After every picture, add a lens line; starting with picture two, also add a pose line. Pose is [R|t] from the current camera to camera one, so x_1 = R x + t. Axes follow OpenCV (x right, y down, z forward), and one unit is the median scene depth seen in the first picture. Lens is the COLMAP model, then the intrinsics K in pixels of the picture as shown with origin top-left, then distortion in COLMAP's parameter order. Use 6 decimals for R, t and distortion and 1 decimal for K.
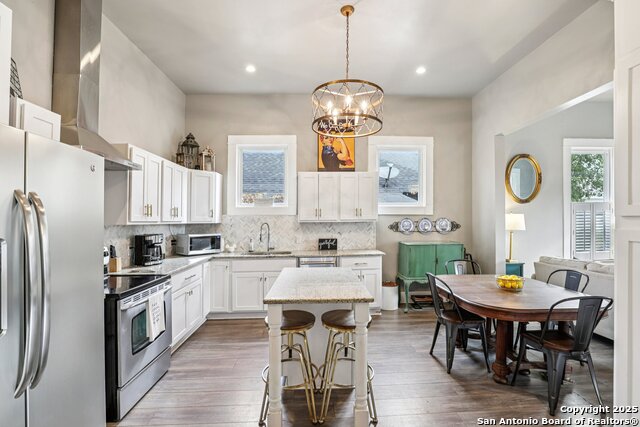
lens RADIAL K [[295.8, 0, 320.6], [0, 295.8, 220.7], [0, 0, 1]] dist [-0.031402, 0.008064]
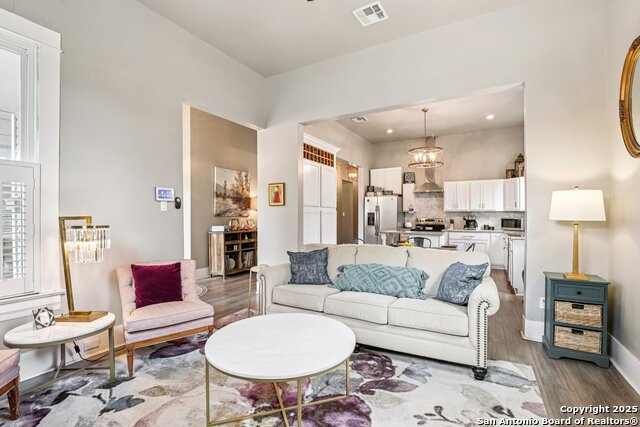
lens RADIAL K [[295.8, 0, 329.3], [0, 295.8, 214.8], [0, 0, 1]] dist [-0.031402, 0.008064]
pose [[-0.515914, 0.004792, -0.856627, 1.351374], [0.001787, 0.999988, 0.004518, 0.018295], [0.856638, 0.000801, -0.515917, 0.892691]]
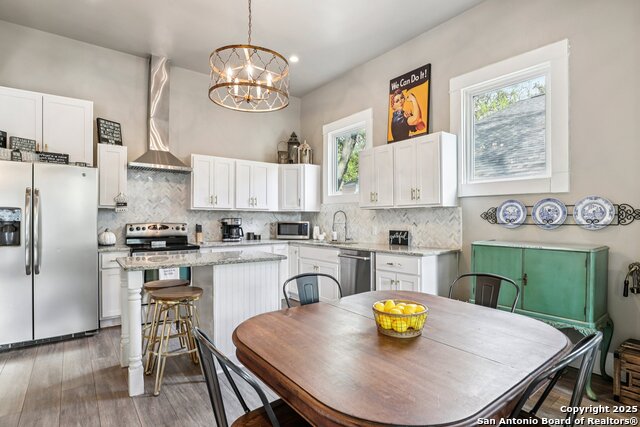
lens RADIAL K [[335.9, 0, 324.3], [0, 335.9, 217.6], [0, 0, 1]] dist [0.002265, 0.000141]
pose [[0.573616, 0.004449, -0.819112, 0.647678], [-0.007286, 0.999973, 0.000329, 0.028724], [0.819092, 0.005779, 0.573633, 0.344480]]
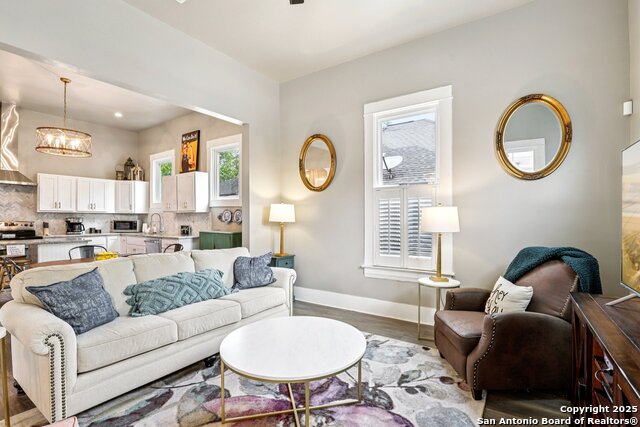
lens RADIAL K [[295.8, 0, 322.9], [0, 295.8, 218.9], [0, 0, 1]] dist [-0.031402, 0.008064]
pose [[0.798433, 0.013596, -0.601929, 1.317433], [-0.011244, 0.999907, 0.007670, 0.014597], [0.601978, 0.000644, 0.798512, 0.341158]]
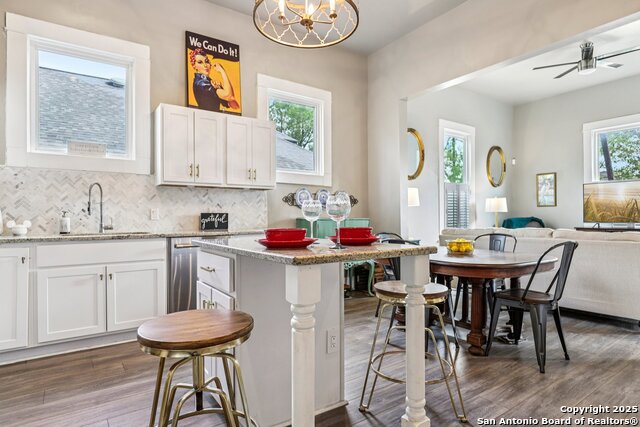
lens RADIAL K [[361.8, 0, 323.2], [0, 361.8, 217.5], [0, 0, 1]] dist [-0.016563, 0.009725]
pose [[0.844593, 0.005188, 0.535383, -0.187318], [-0.001641, 0.999973, -0.007101, 0.078201], [-0.535406, 0.005119, 0.844579, 0.169221]]
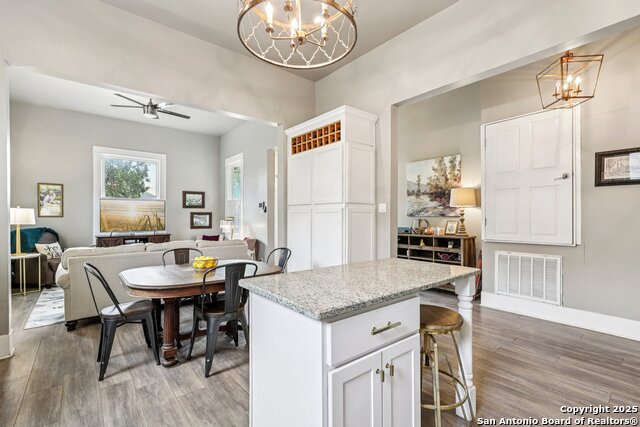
lens RADIAL K [[295.8, 0, 335.5], [0, 295.8, 215.8], [0, 0, 1]] dist [-0.031402, 0.008064]
pose [[-0.618330, 0.012302, 0.785822, -0.261709], [0.010124, 0.999919, -0.007687, 0.034096], [-0.785853, 0.003202, -0.618404, 0.777779]]
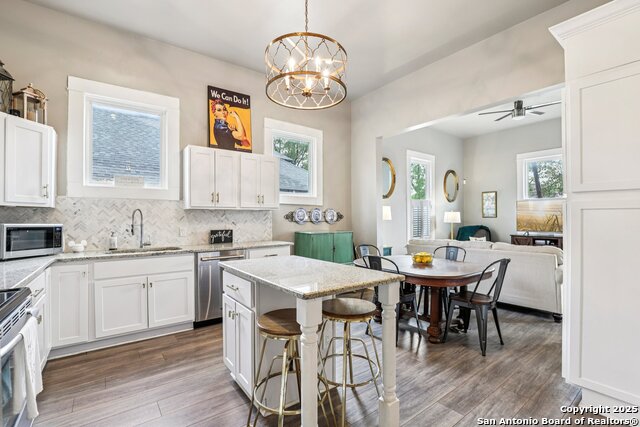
lens RADIAL K [[295.8, 0, 324.2], [0, 295.8, 219.3], [0, 0, 1]] dist [-0.031402, 0.008064]
pose [[0.824398, 0.003354, 0.566000, -0.214248], [-0.001171, 0.999990, -0.004220, 0.034794], [-0.566009, 0.002816, 0.824394, 0.145765]]
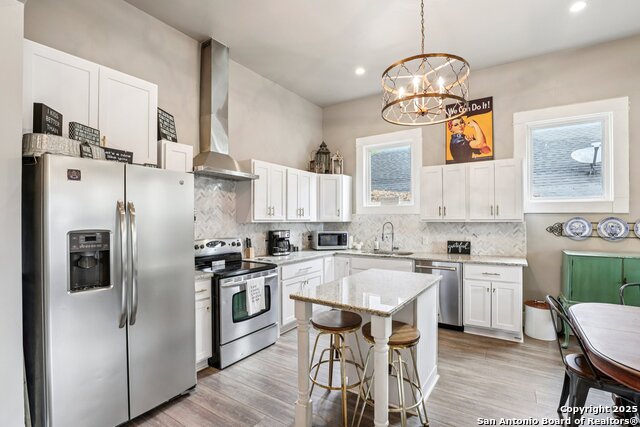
lens RADIAL K [[295.8, 0, 328.5], [0, 295.8, 219.8], [0, 0, 1]] dist [-0.031402, 0.008064]
pose [[0.819262, 0.007289, -0.573374, 0.210415], [-0.005447, 0.999973, 0.004929, -0.003597], [0.573394, -0.000915, 0.819279, 0.079539]]
